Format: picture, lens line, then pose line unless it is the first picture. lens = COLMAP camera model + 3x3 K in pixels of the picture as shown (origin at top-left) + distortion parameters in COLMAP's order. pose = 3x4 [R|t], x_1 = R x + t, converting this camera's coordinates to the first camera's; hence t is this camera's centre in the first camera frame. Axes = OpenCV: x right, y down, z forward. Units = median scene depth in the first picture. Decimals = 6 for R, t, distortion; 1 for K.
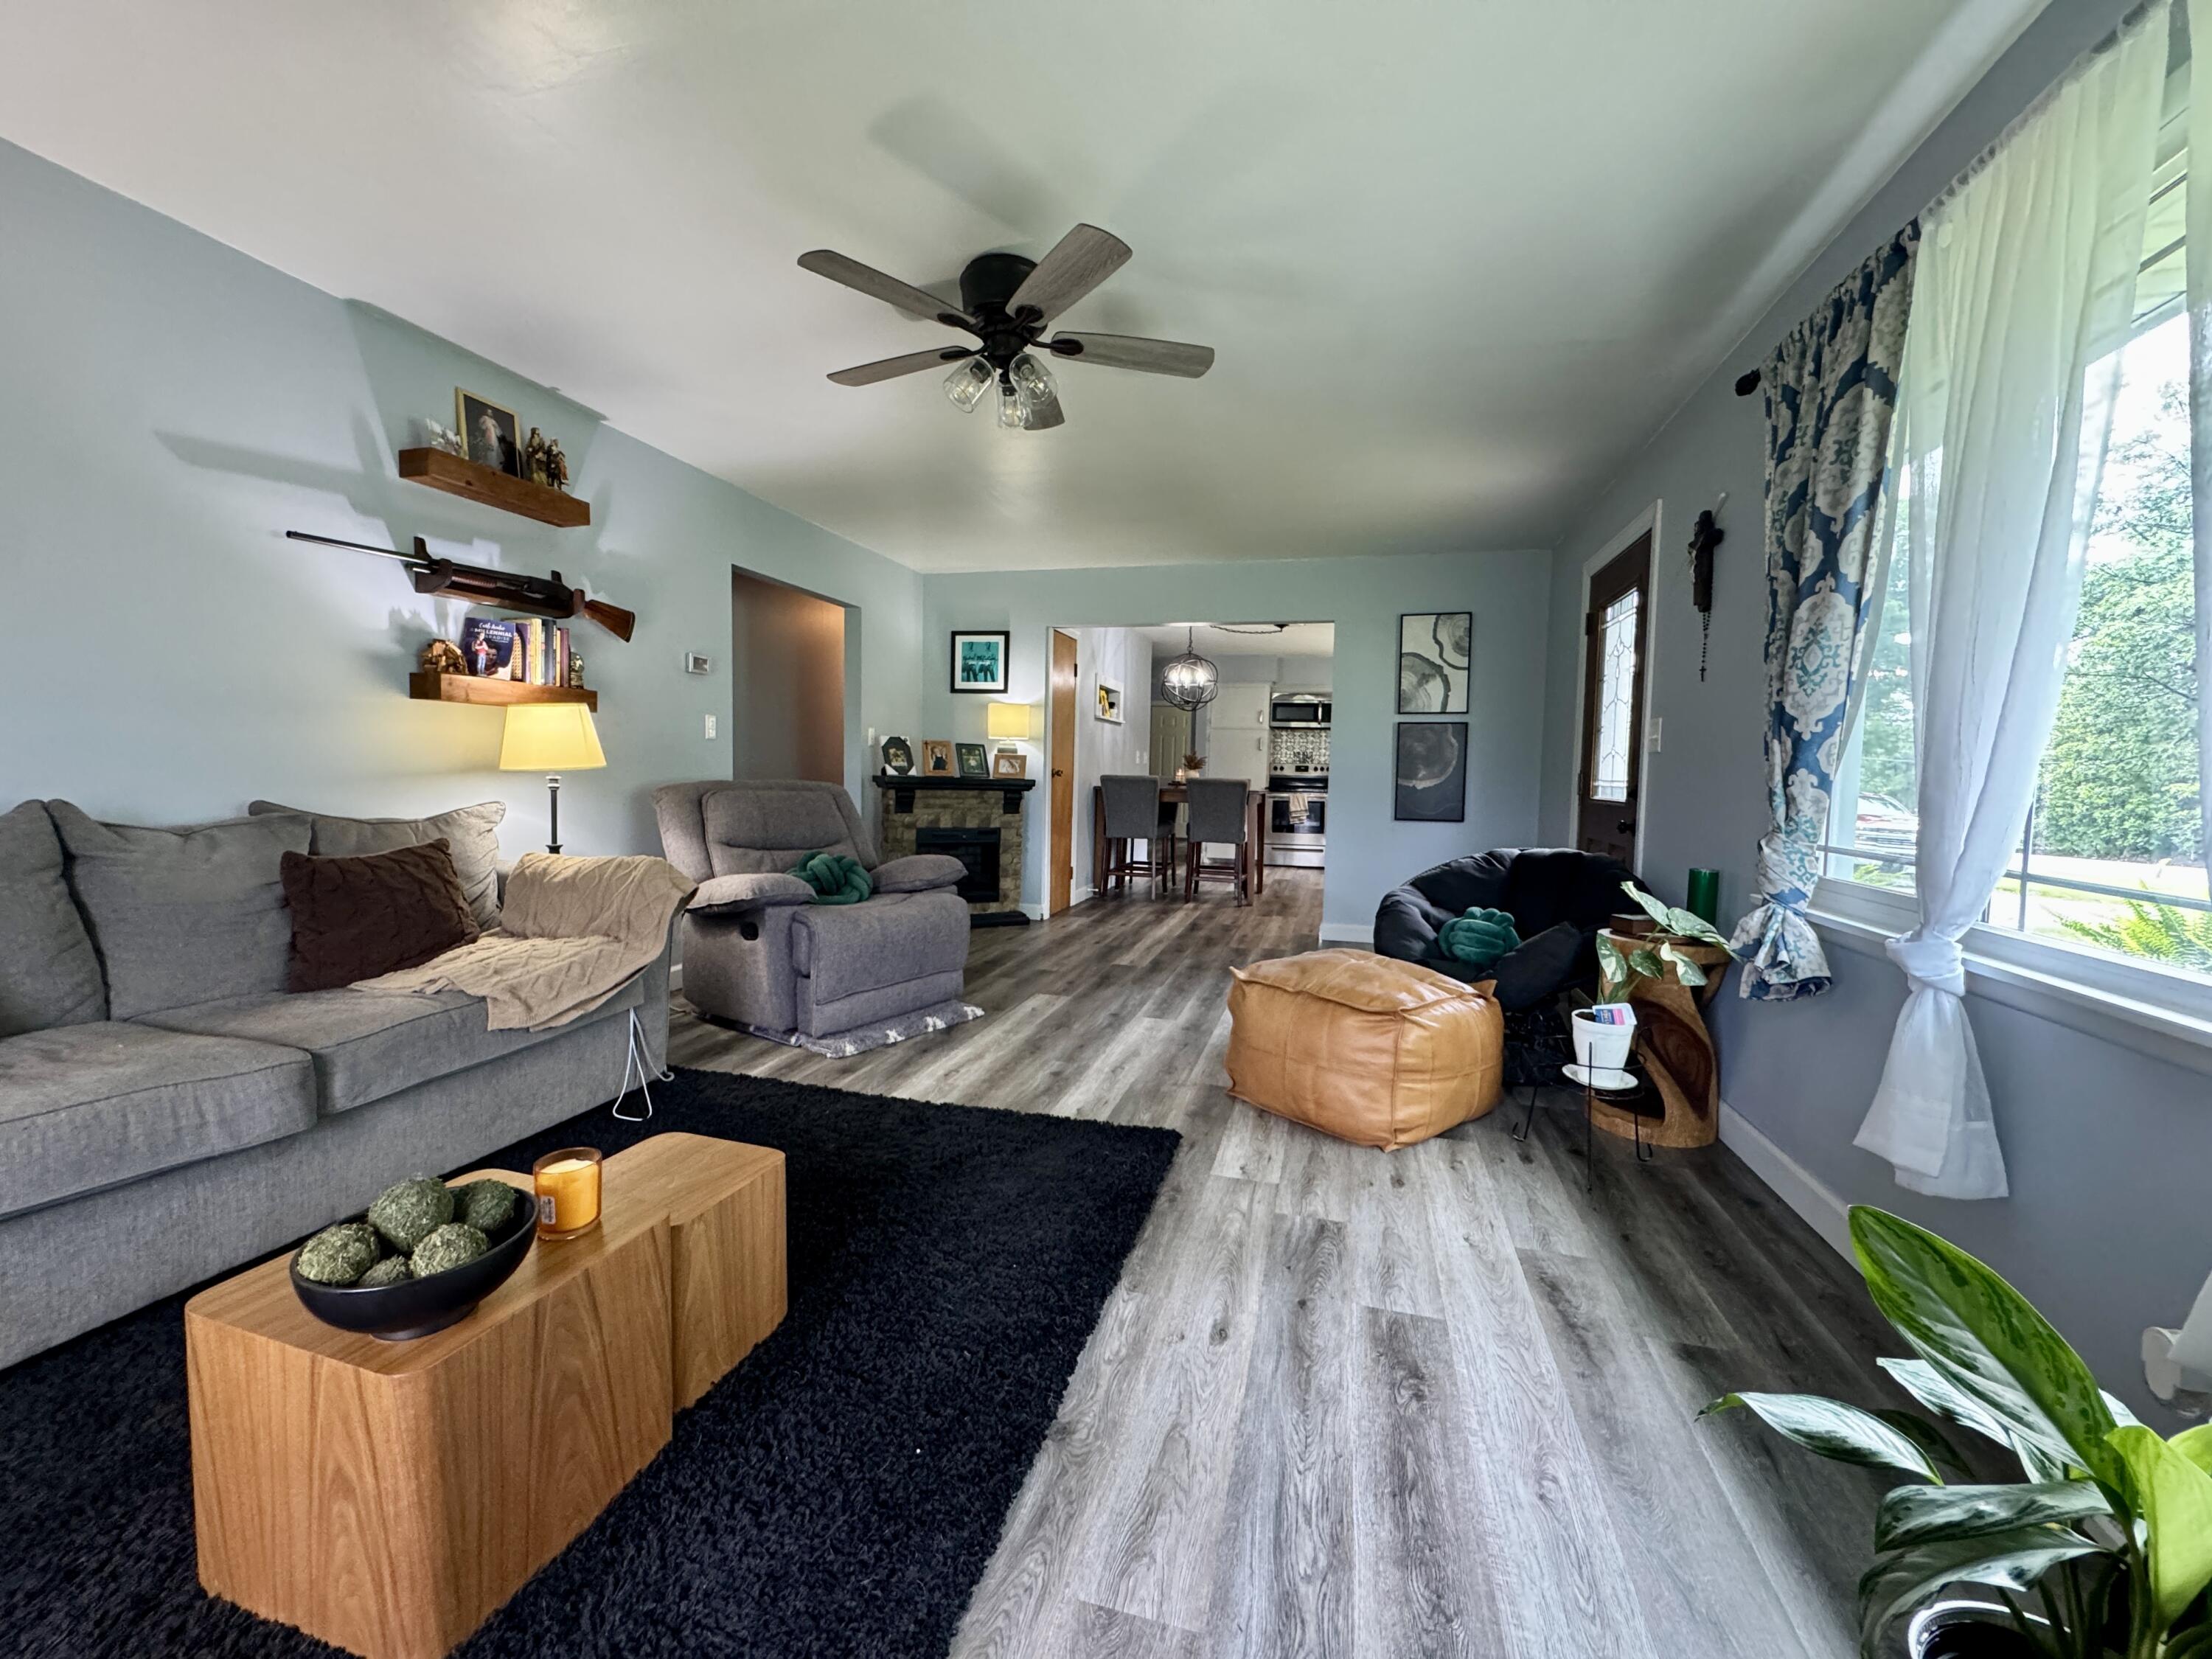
lens RADIAL K [[885.0, 0, 1108.3], [0, 885.0, 826.7], [0, 0, 1]] dist [-0.001162, 0.000004]
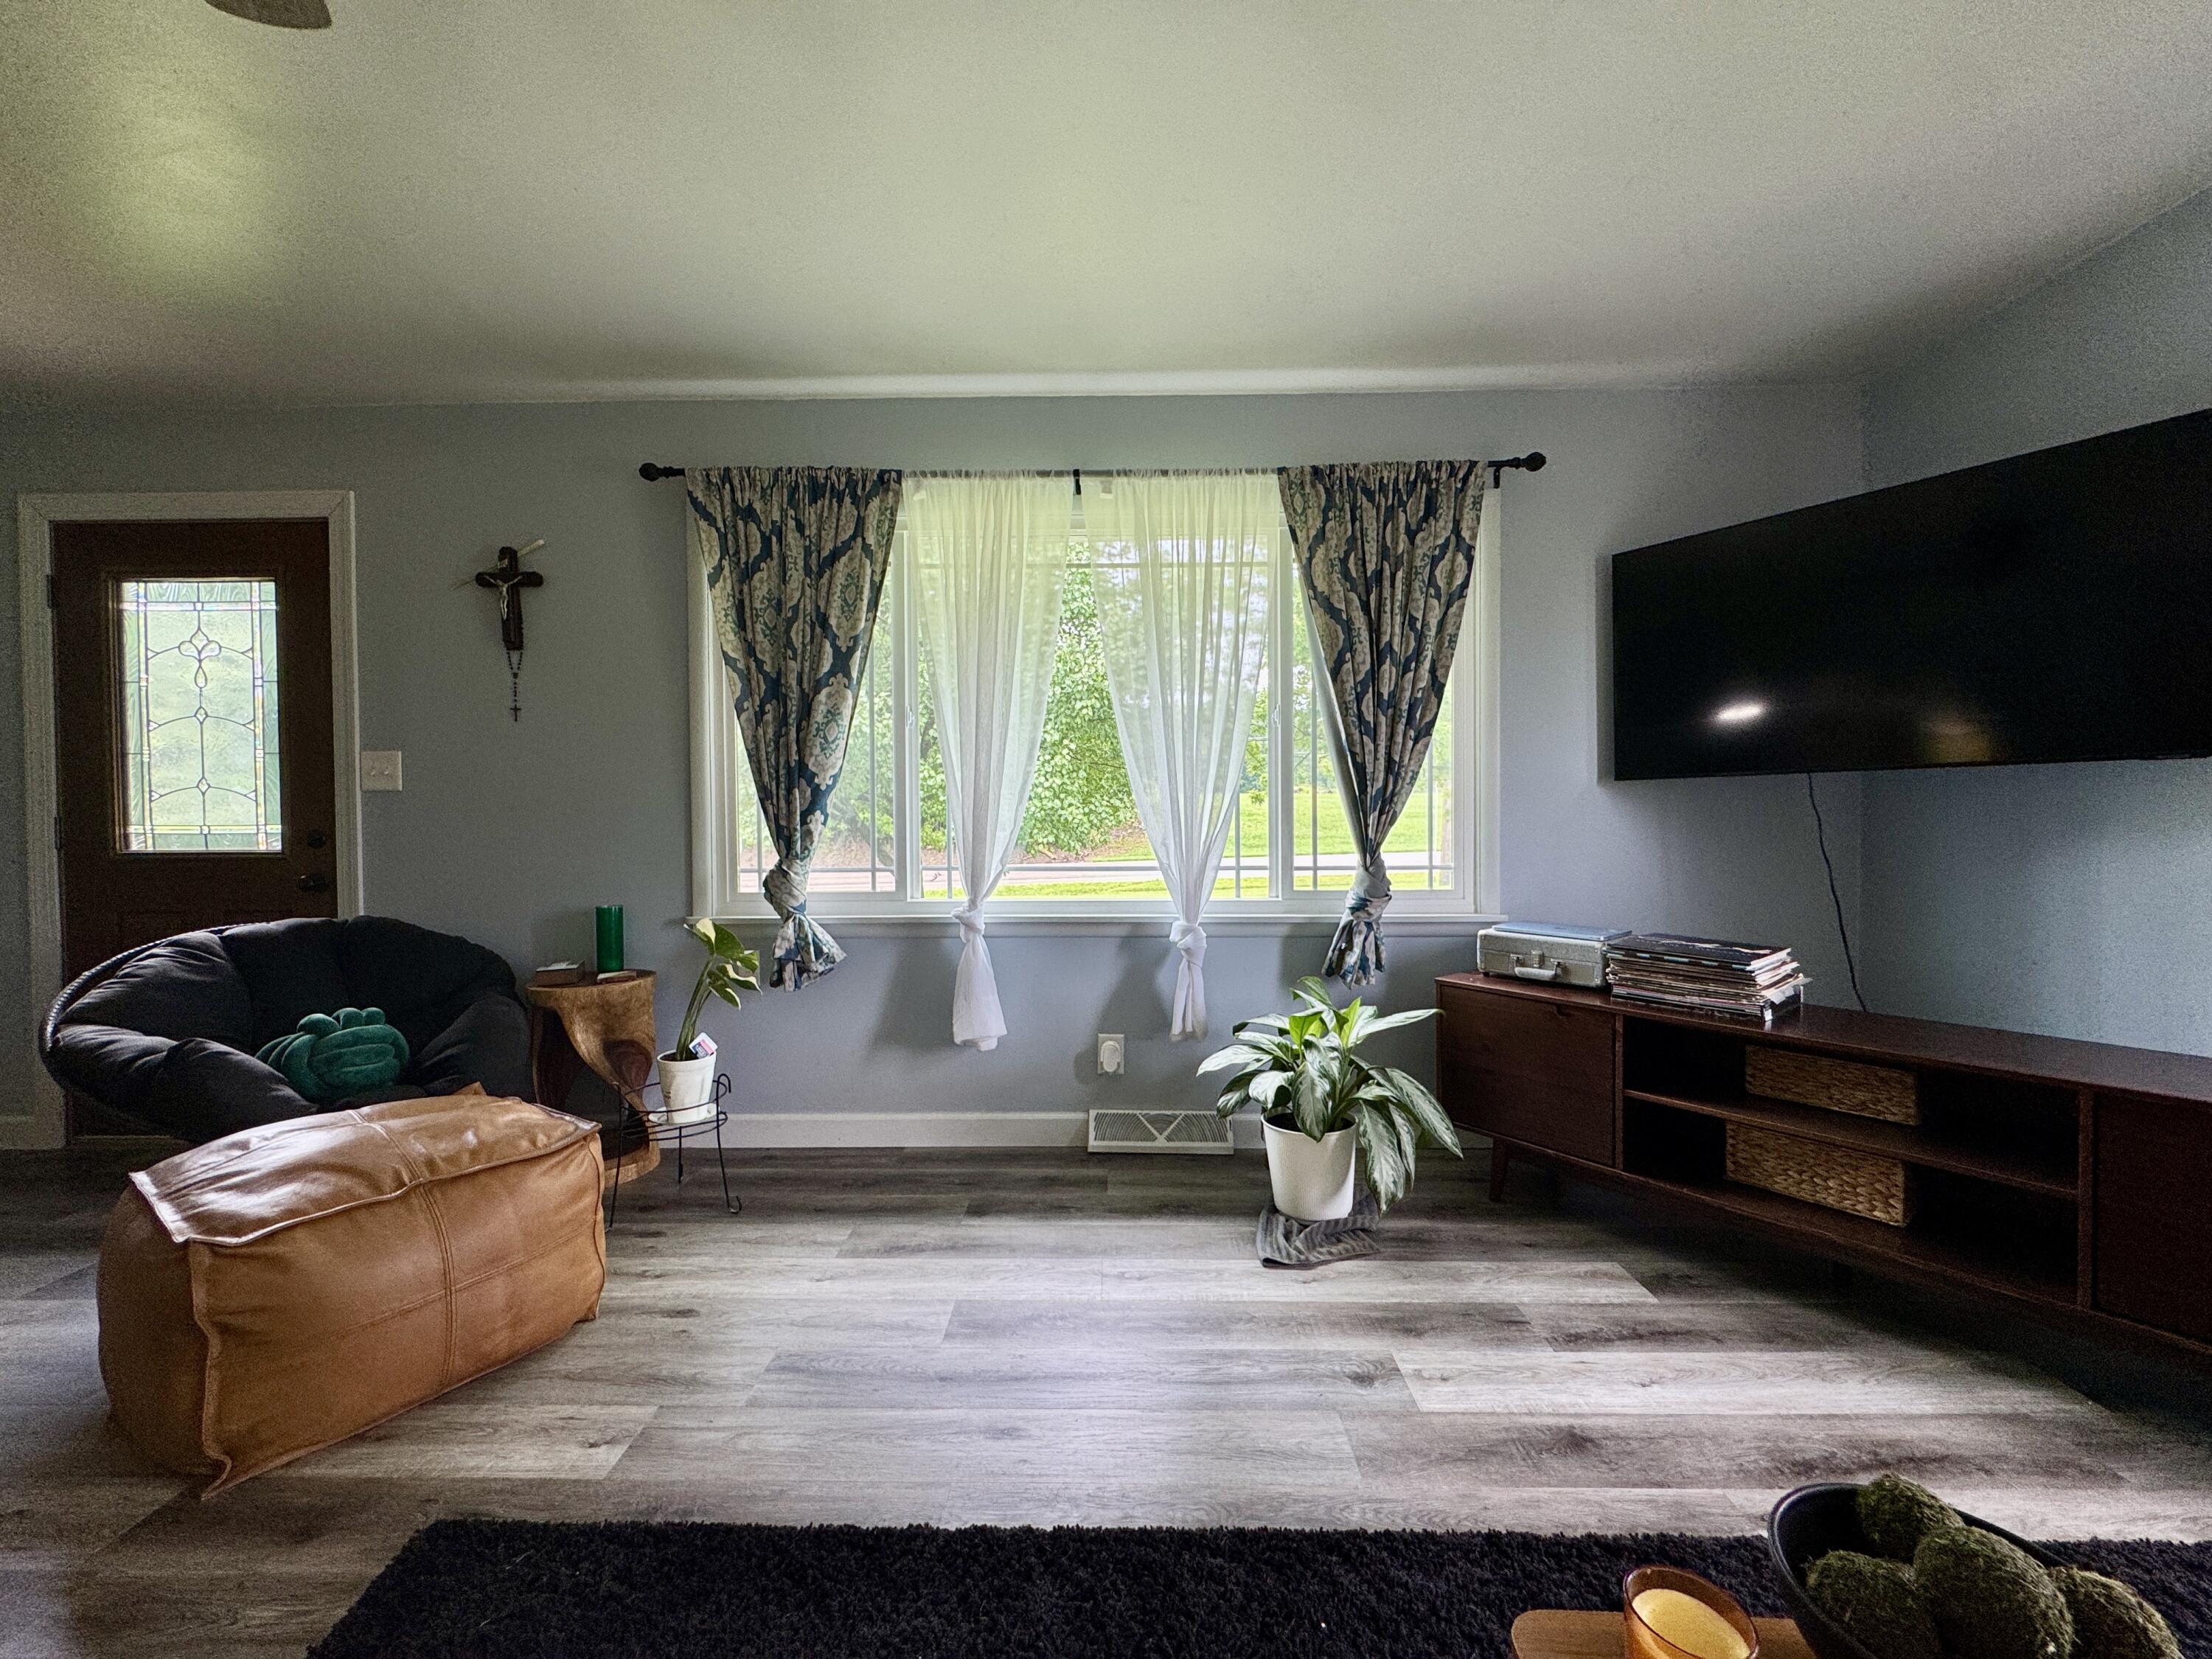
lens RADIAL K [[885.0, 0, 1108.3], [0, 885.0, 826.7], [0, 0, 1]] dist [-0.001162, 0.000004]
pose [[-0.245665, -0.036726, 0.968659, -0.407522], [0.063535, 0.996523, 0.053896, -0.054146], [-0.967270, 0.074784, -0.242478, 0.565007]]
